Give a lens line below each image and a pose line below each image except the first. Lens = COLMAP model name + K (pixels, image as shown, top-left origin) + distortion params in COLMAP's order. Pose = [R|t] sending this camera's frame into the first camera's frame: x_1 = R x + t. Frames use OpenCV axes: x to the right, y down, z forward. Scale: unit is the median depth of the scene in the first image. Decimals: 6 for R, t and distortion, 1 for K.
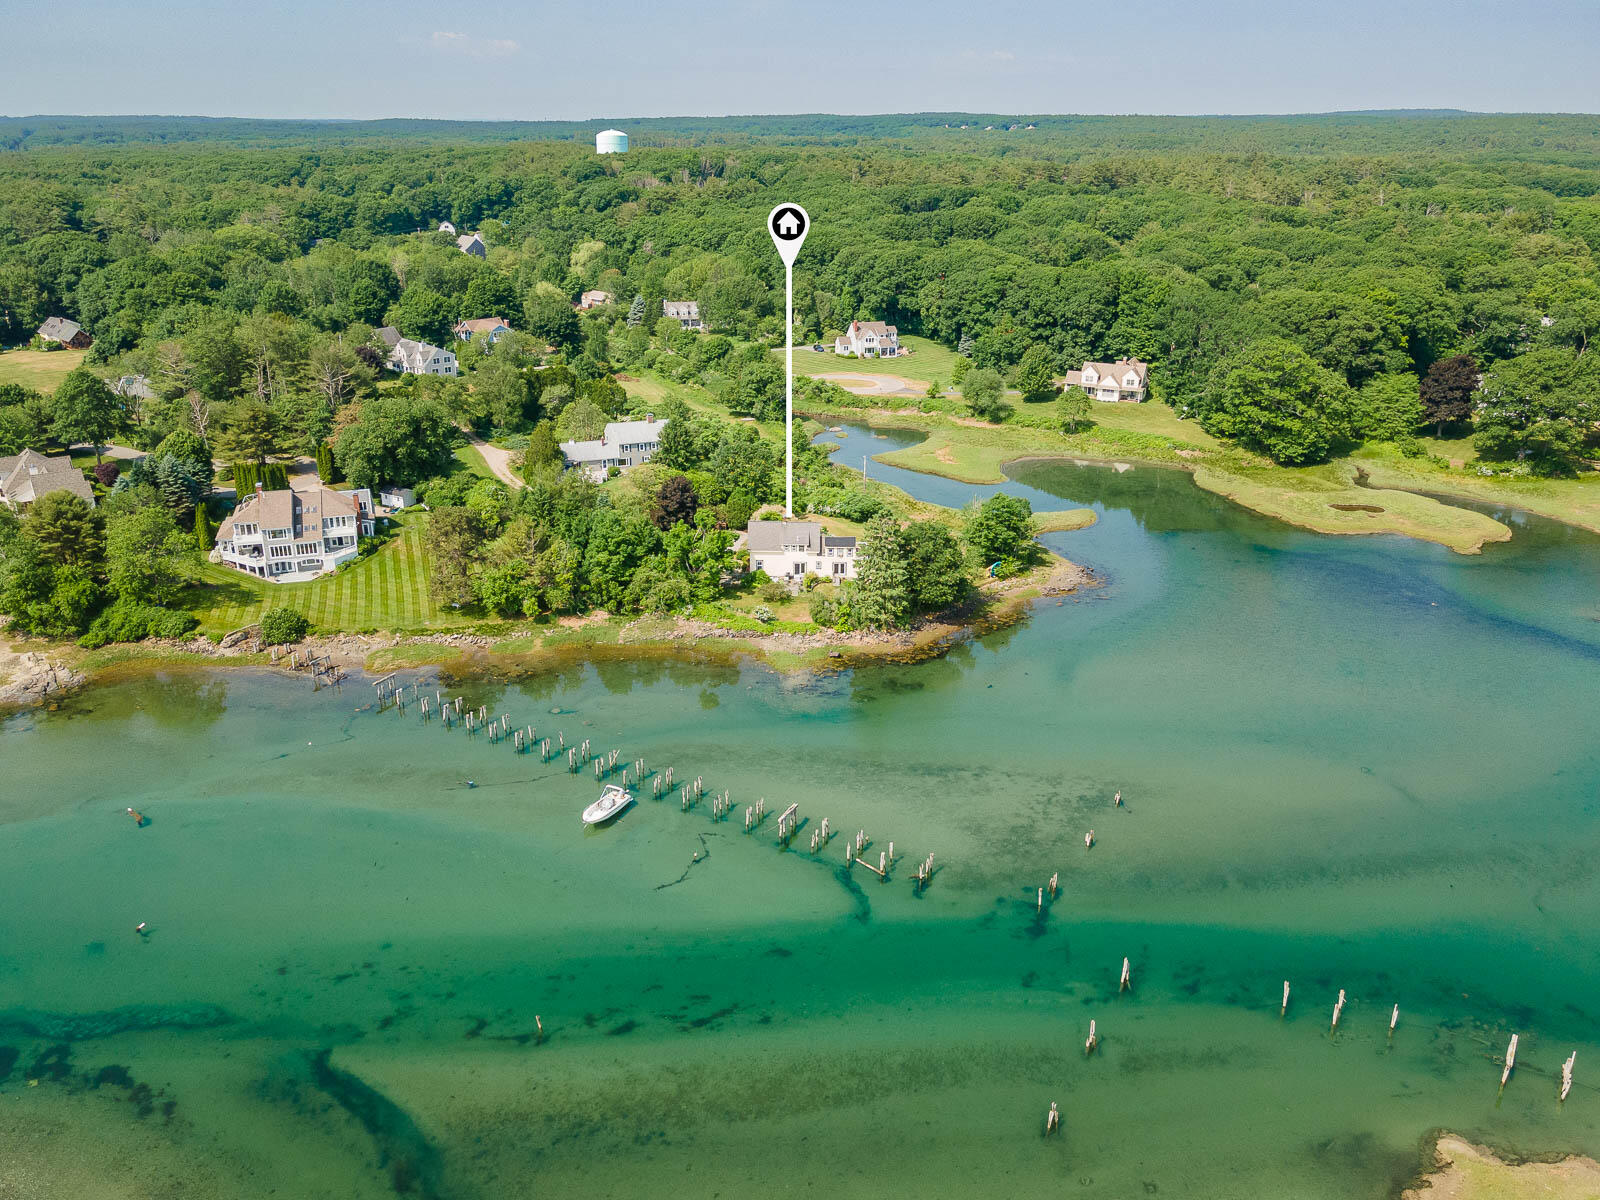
lens RADIAL K [[1199.1, 0, 793.1], [0, 1199.1, 615.8], [0, 0, 1]] dist [-0.013848, 0.034515]
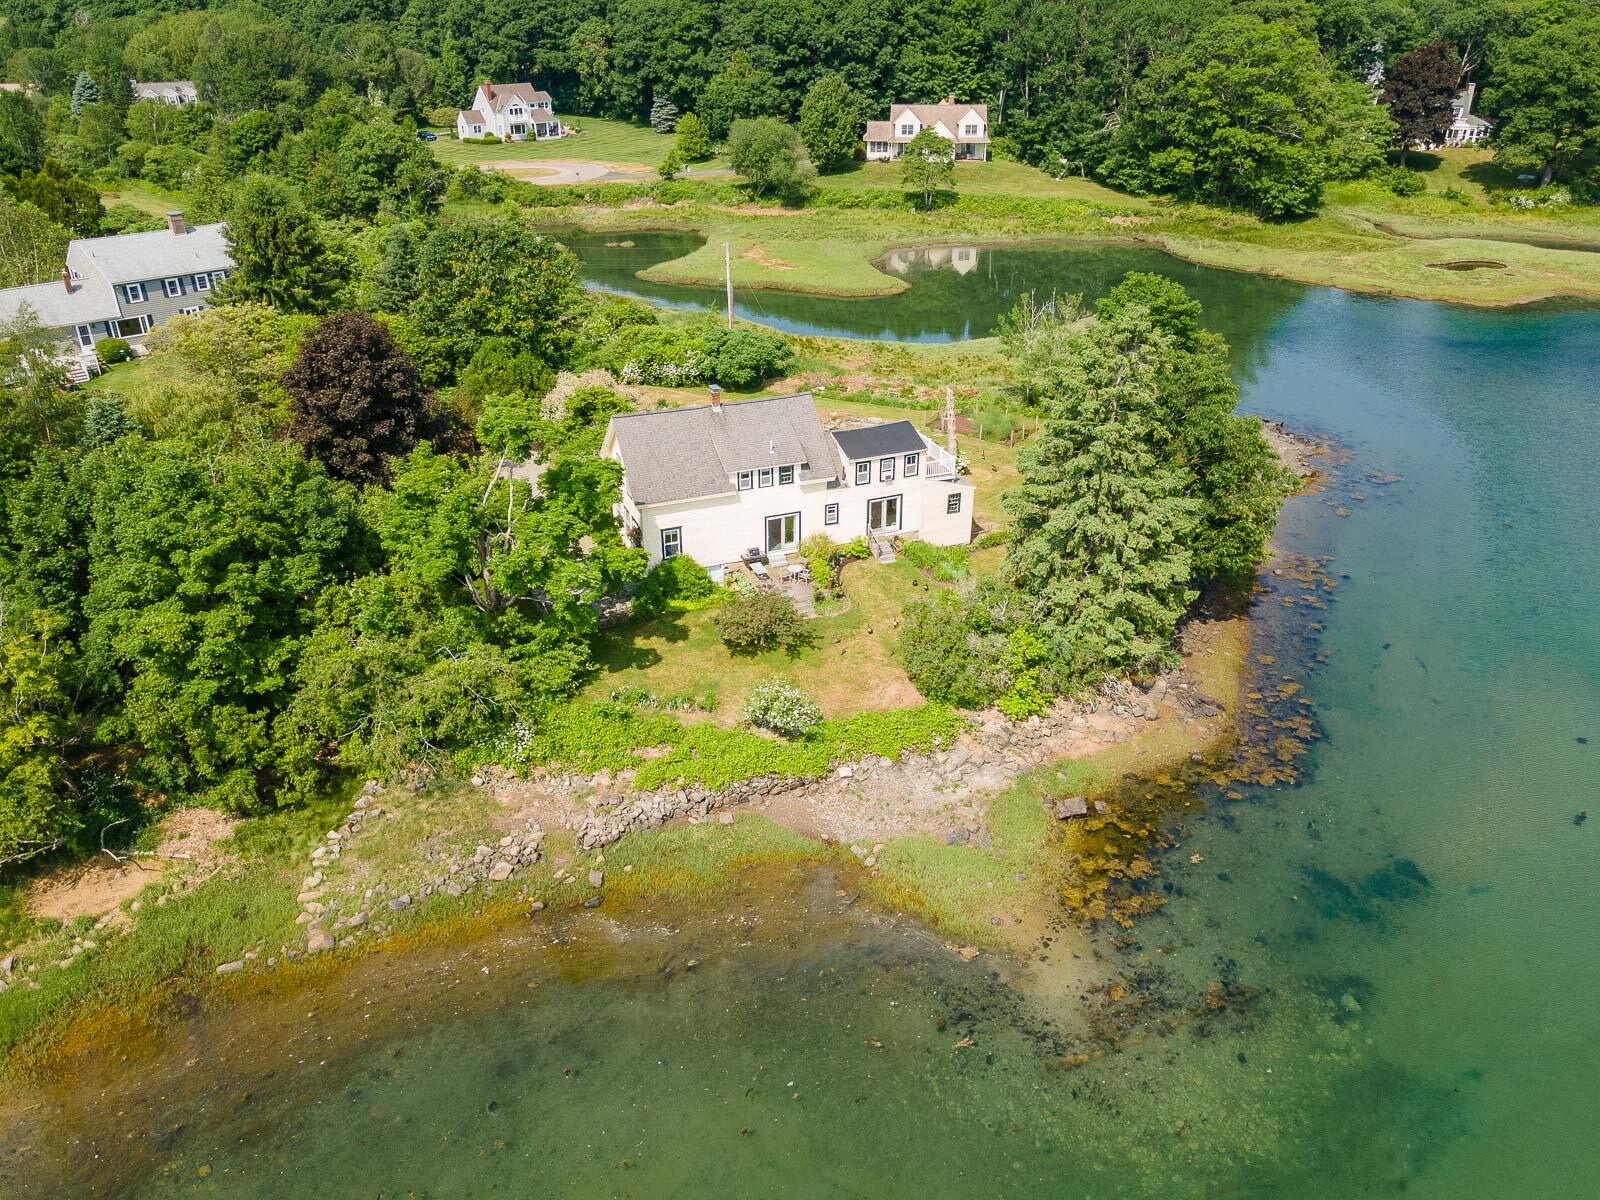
lens RADIAL K [[1199.1, 0, 799.5], [0, 1199.1, 581.0], [0, 0, 1]] dist [-0.013848, 0.034515]
pose [[0.920812, -0.184288, 0.343719, -0.086218], [0.156889, 0.981895, 0.106151, -0.047179], [-0.357059, -0.043820, 0.933054, 0.510593]]
